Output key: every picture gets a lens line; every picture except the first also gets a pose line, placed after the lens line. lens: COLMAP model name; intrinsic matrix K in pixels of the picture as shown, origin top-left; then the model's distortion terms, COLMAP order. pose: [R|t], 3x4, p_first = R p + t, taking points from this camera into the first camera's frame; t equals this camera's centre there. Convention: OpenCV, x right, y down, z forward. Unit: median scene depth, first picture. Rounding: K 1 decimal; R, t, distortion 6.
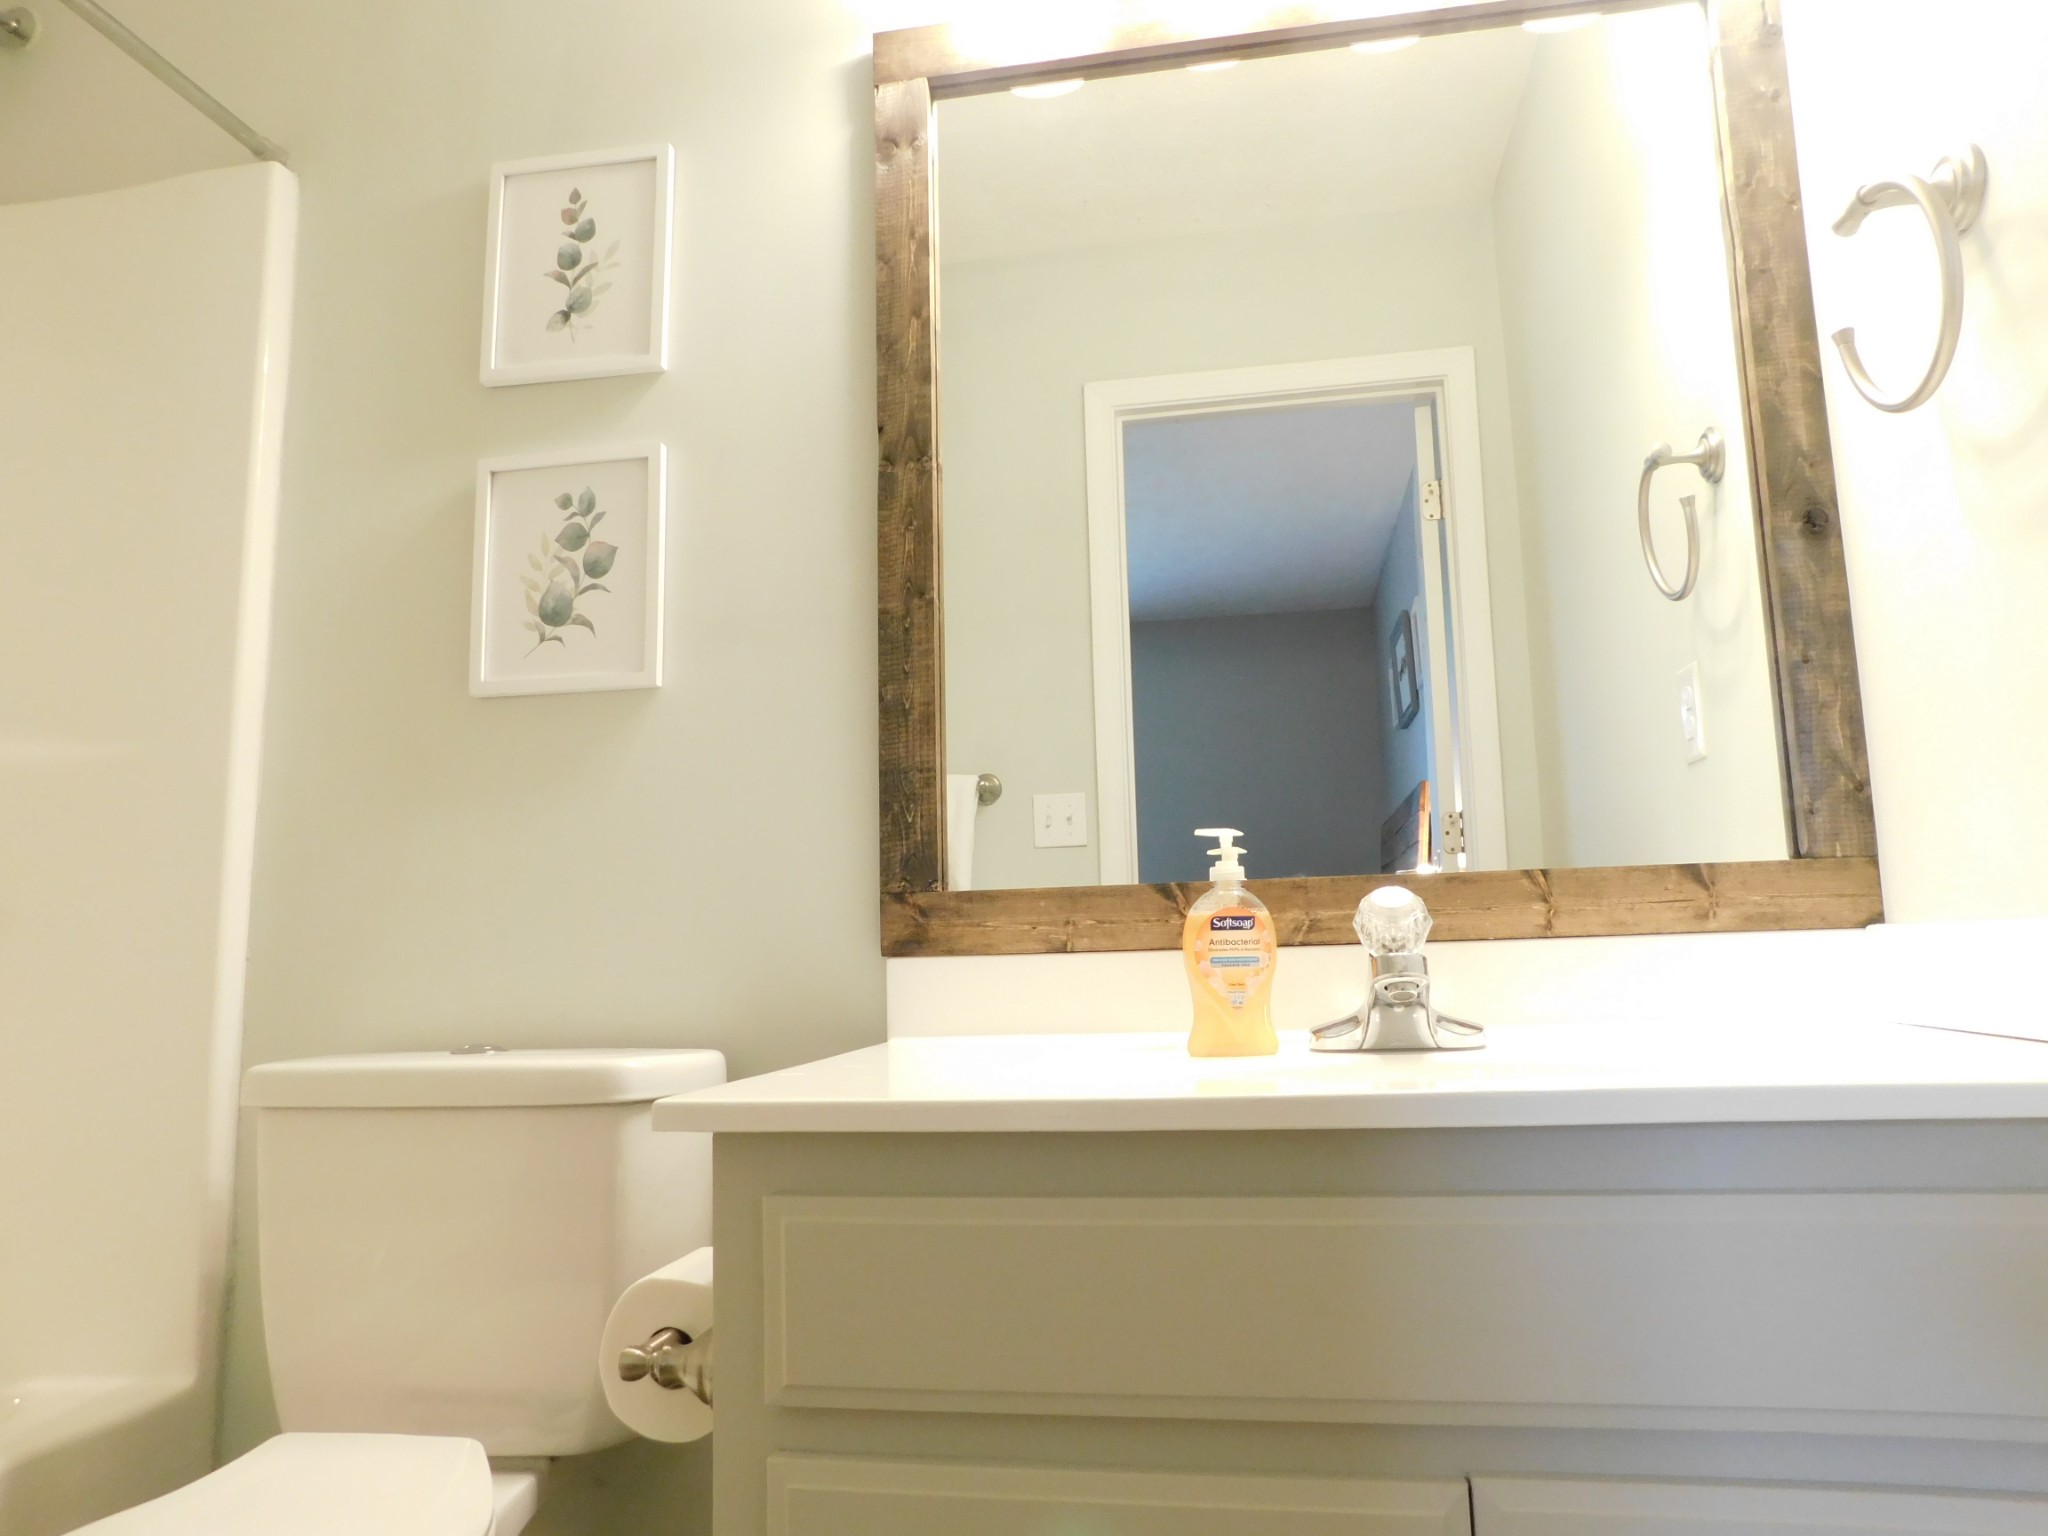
lens RADIAL K [[1356.6, 0, 1024.0], [0, 1356.6, 760.2], [0, 0, 1]] dist [-0.072297, 0.059836]
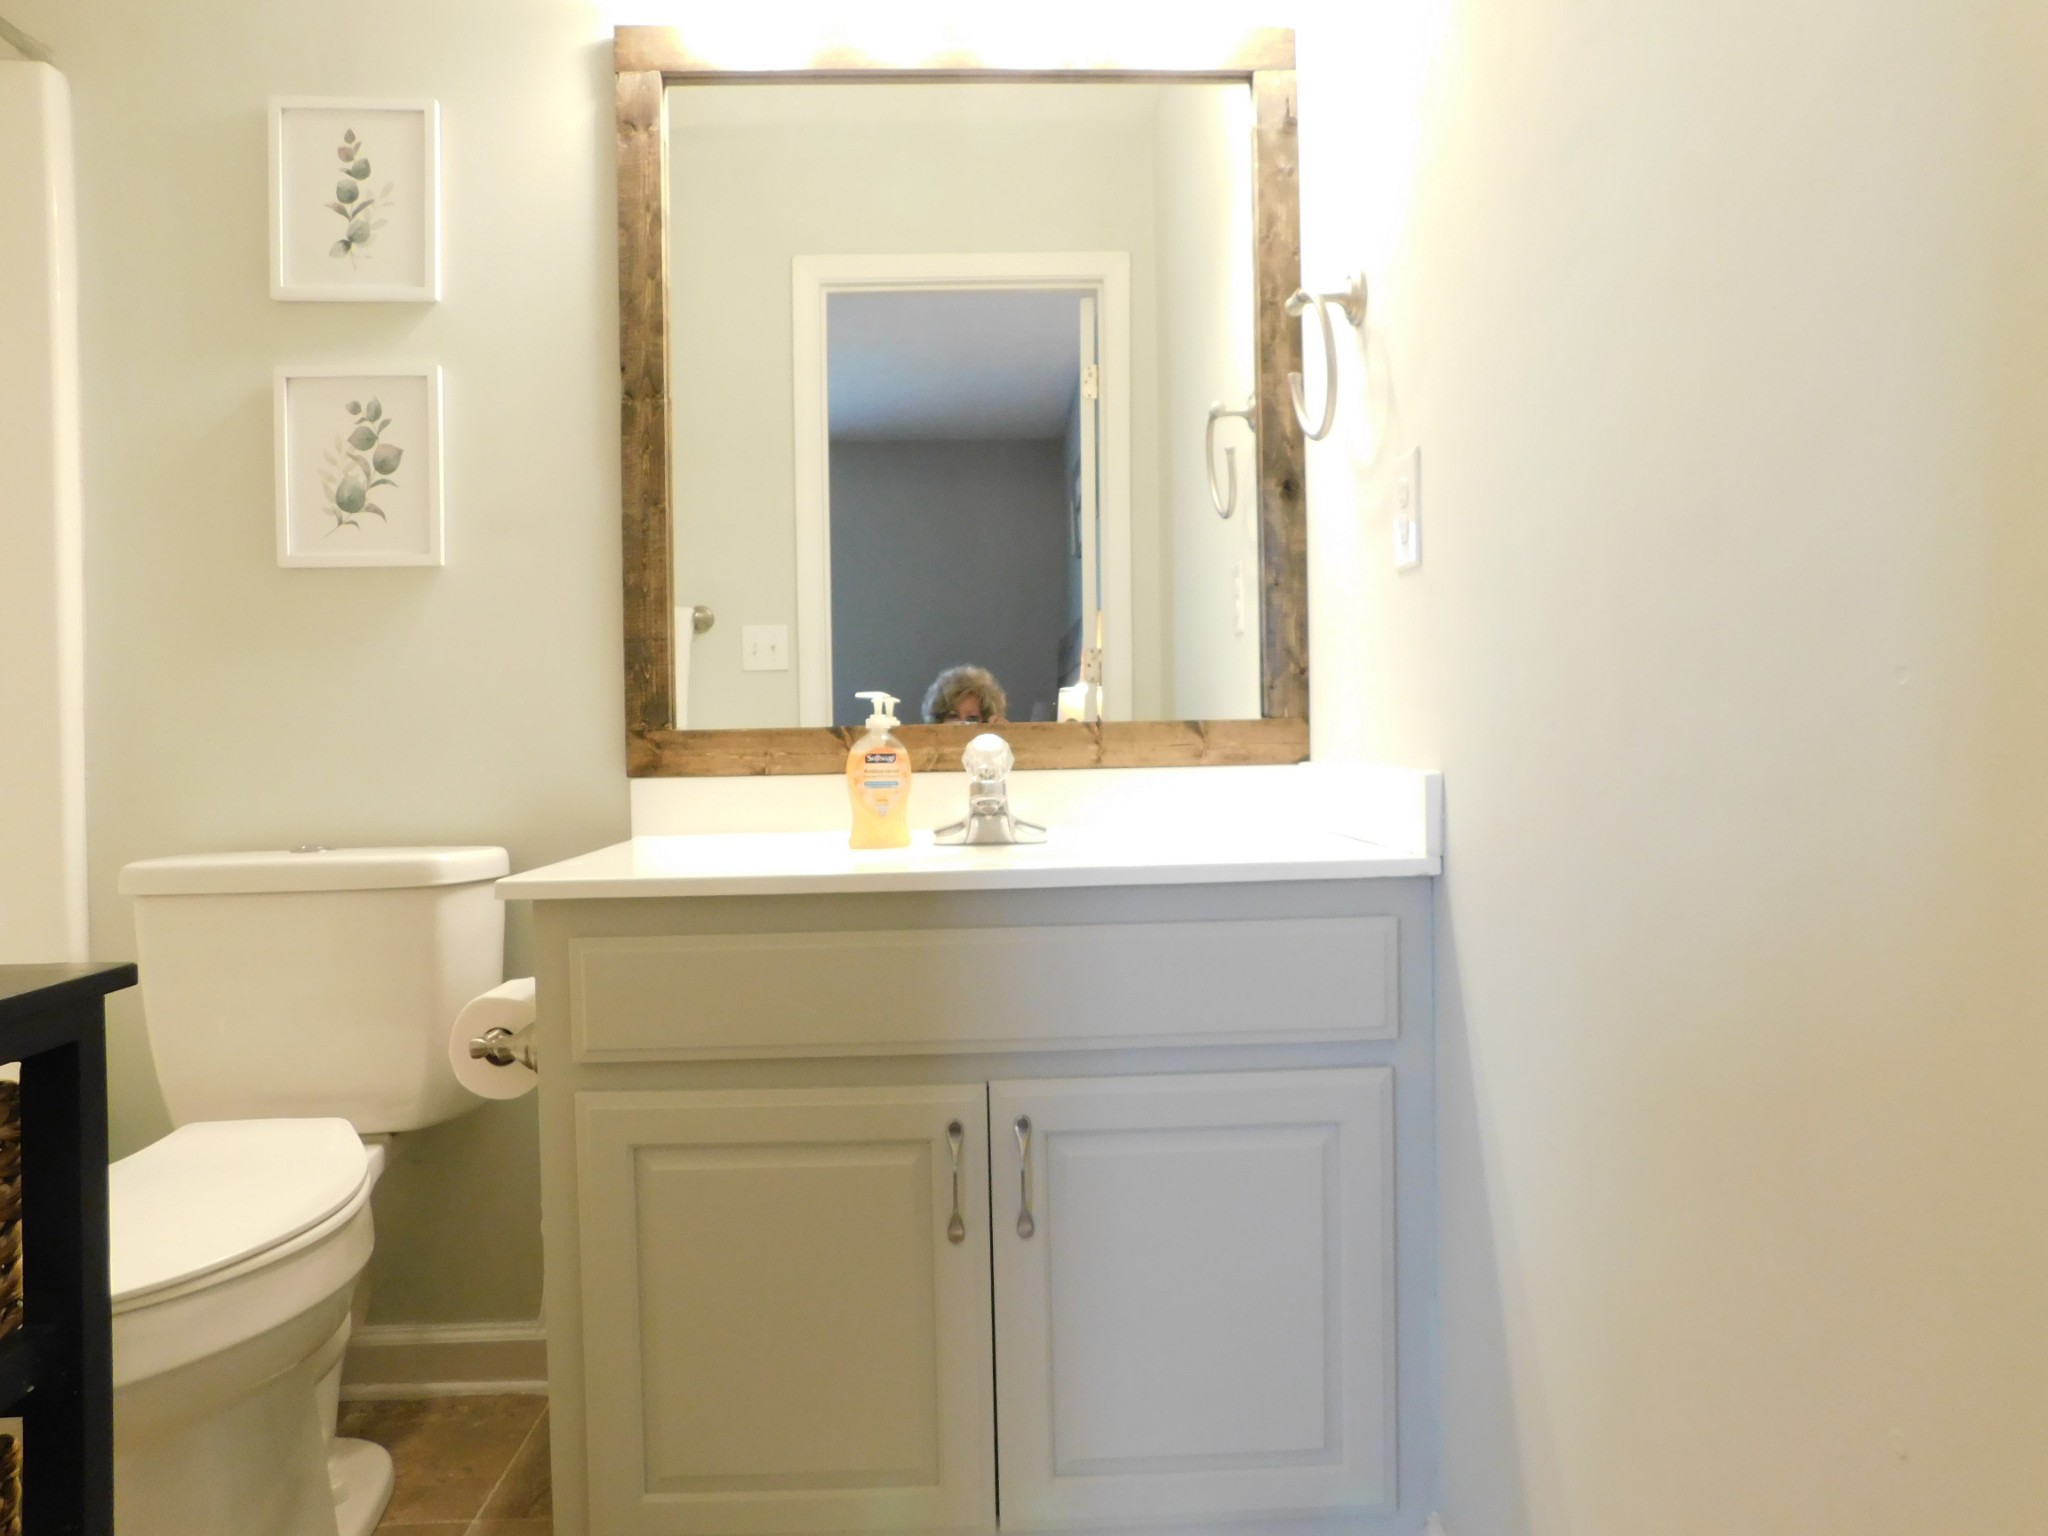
lens RADIAL K [[1356.6, 0, 1021.3], [0, 1356.6, 758.9], [0, 0, 1]] dist [-0.072297, 0.059836]
pose [[0.977934, 0.003789, 0.208878, -0.001434], [-0.035413, 0.988372, 0.147871, -0.093630], [-0.205889, -0.152006, 0.966698, -0.412647]]
